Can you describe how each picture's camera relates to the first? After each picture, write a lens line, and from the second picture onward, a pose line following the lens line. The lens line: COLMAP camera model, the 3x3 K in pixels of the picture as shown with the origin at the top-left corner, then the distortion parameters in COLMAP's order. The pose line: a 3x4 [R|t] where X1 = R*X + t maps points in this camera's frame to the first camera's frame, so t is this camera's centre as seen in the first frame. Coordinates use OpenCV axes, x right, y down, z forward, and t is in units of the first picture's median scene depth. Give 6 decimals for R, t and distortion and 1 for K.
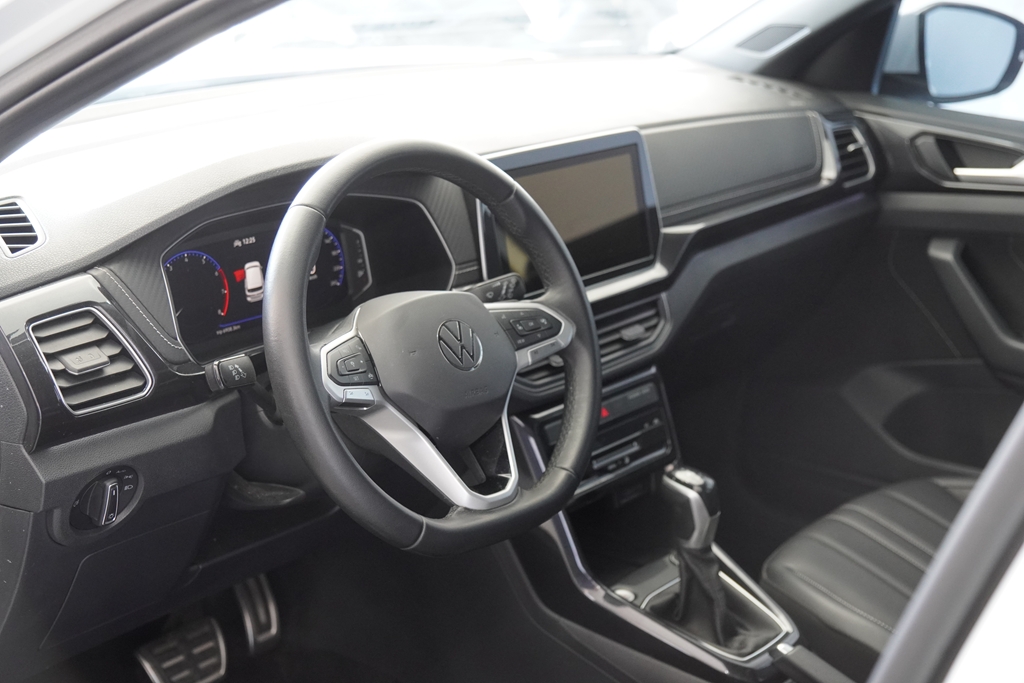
lens RADIAL K [[1547.9, 0, 512.0], [0, 1547.9, 341.5], [0, 0, 1]] dist [0.273738, 0.083205]
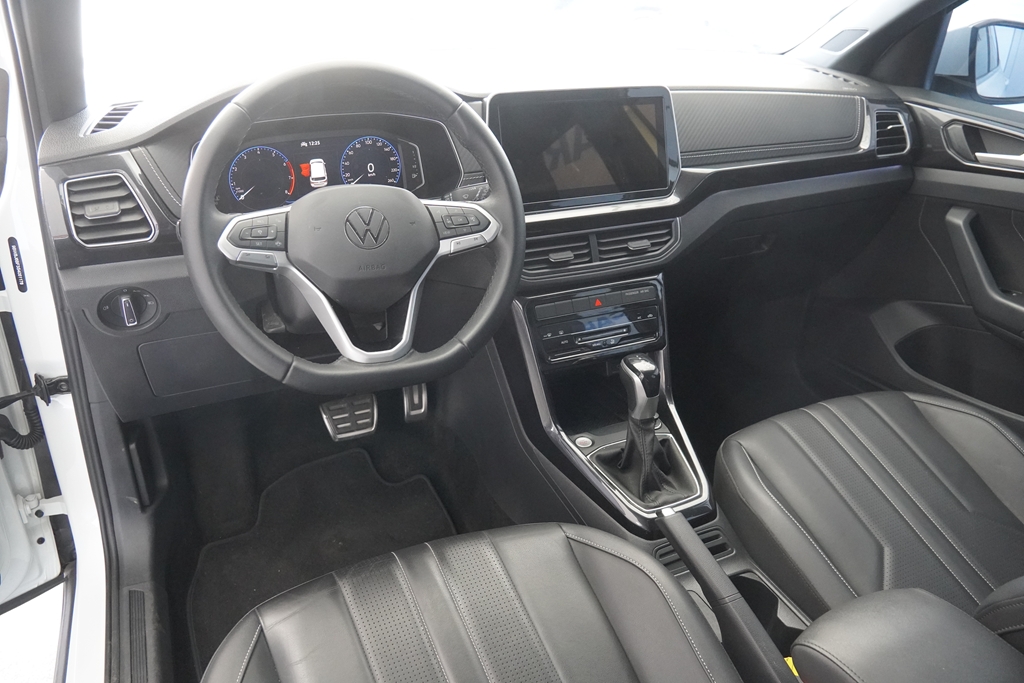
lens RADIAL K [[767.0, 0, 512.0], [0, 767.0, 341.5], [0, 0, 1]] dist [-0.137447, 0.098217]
pose [[0.902771, 0.164522, -0.397413, 0.242572], [-0.113332, 0.982290, 0.149205, -0.009144], [0.414922, -0.089659, 0.905428, 0.375481]]
